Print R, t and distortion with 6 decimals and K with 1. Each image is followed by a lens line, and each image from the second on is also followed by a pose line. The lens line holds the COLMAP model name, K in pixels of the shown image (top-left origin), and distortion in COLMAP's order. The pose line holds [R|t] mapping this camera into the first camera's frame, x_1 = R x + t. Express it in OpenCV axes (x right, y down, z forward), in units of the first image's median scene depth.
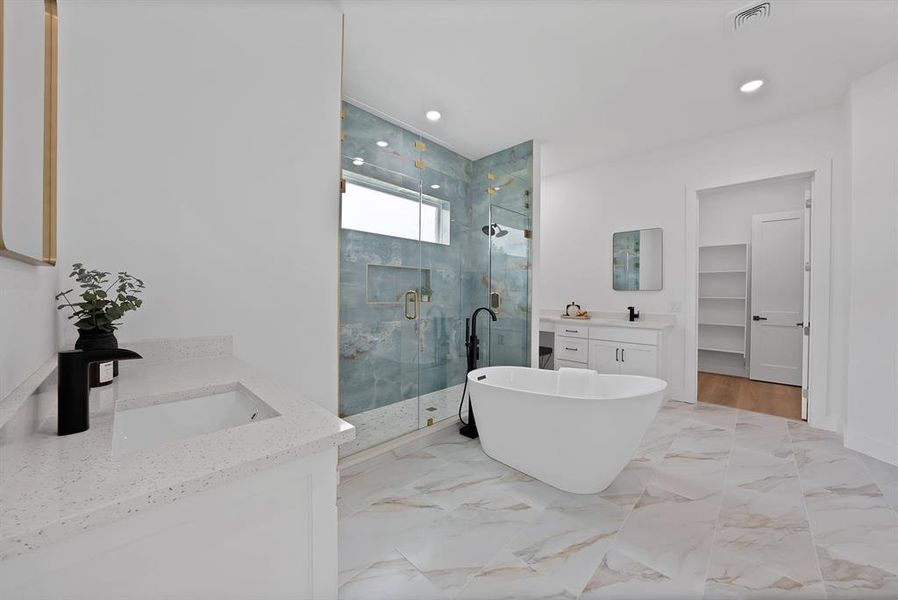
lens RADIAL K [[316.0, 0, 447.4], [0, 316.0, 296.4], [0, 0, 1]] dist [-0.023262, -0.000030]
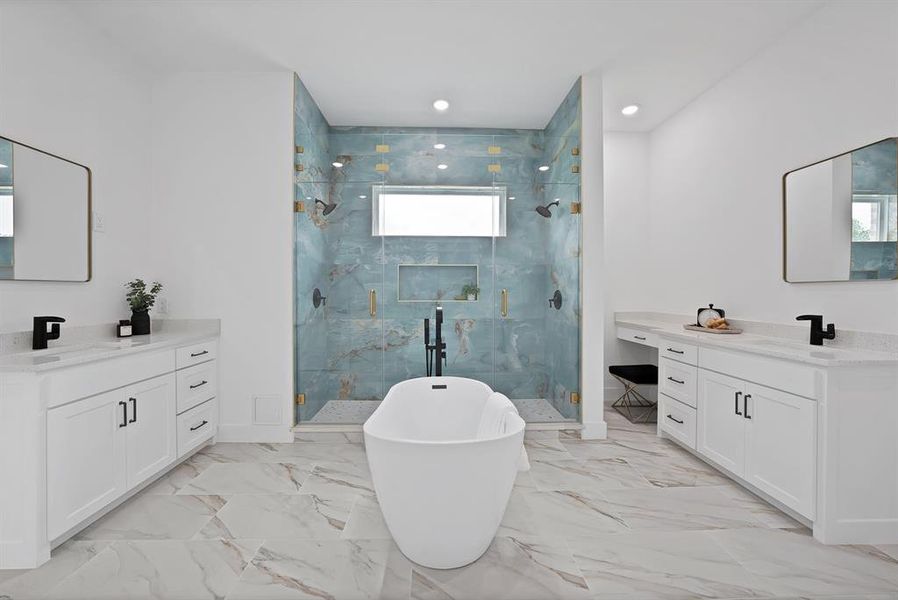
lens RADIAL K [[321.8, 0, 446.1], [0, 321.8, 293.0], [0, 0, 1]] dist [-0.018297, 0.000145]
pose [[0.727382, -0.005805, -0.686208, 0.594894], [0.000822, 0.999971, -0.007587, 0.001701], [0.686232, 0.004955, 0.727366, 0.287353]]
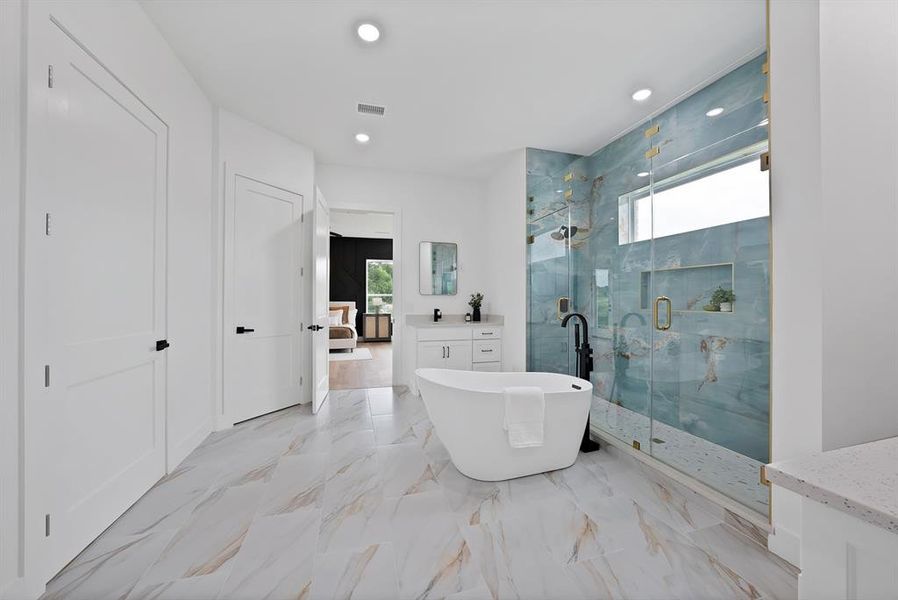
lens RADIAL K [[331.2, 0, 450.4], [0, 331.2, 297.8], [0, 0, 1]] dist [-0.020925, -0.000041]
pose [[-0.475360, -0.014537, -0.879671, 0.939941], [-0.014734, 0.999855, -0.008562, 0.001225], [0.879668, 0.008891, -0.475506, 0.912515]]
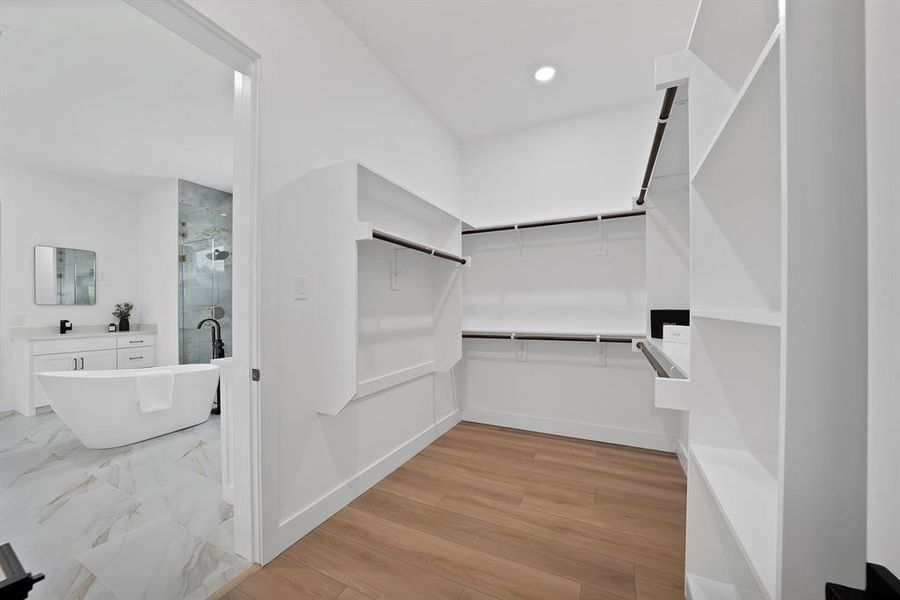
lens RADIAL K [[334.3, 0, 447.0], [0, 334.3, 307.6], [0, 0, 1]] dist [-0.022293, 0.005931]
pose [[0.315894, -0.011059, -0.948730, 1.425673], [-0.000122, 0.999932, -0.011697, 0.002845], [0.948795, 0.003811, 0.315871, 1.211861]]
